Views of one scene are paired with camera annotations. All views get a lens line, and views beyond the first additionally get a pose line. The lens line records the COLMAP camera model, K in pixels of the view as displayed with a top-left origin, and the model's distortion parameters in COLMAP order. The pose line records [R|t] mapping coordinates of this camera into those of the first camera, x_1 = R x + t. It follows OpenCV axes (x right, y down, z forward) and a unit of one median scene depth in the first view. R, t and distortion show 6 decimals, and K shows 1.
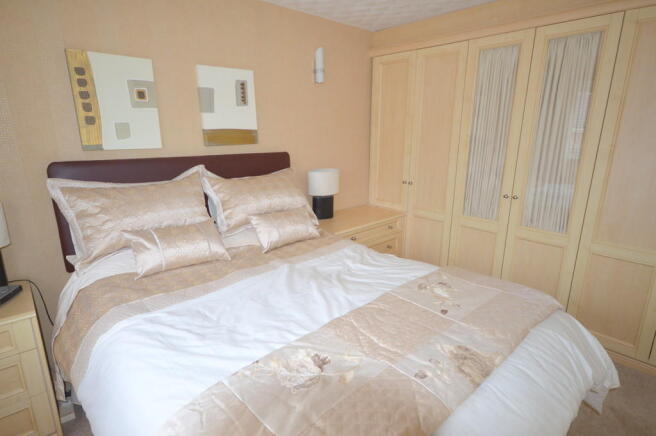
lens RADIAL K [[351.1, 0, 328.0], [0, 351.1, 218.0], [0, 0, 1]] dist [-0.002272, -0.000369]
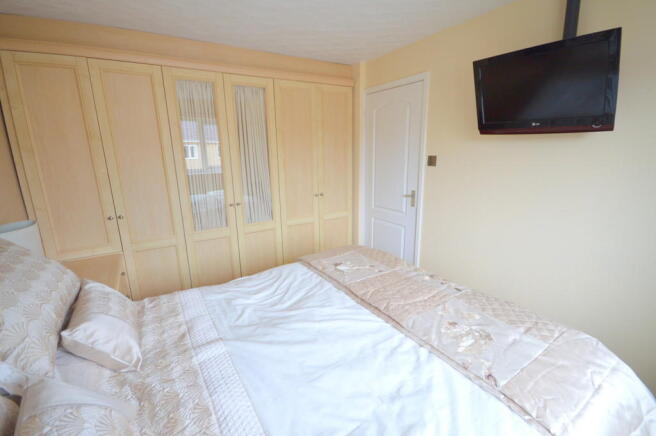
lens RADIAL K [[286.9, 0, 328.0], [0, 286.9, 218.0], [0, 0, 1]] dist [-0.000440, -0.000264]
pose [[0.189134, -0.230870, 0.954425, -0.518277], [0.262195, 0.948552, 0.177491, -0.138655], [-0.946299, 0.216676, 0.239936, 0.556948]]
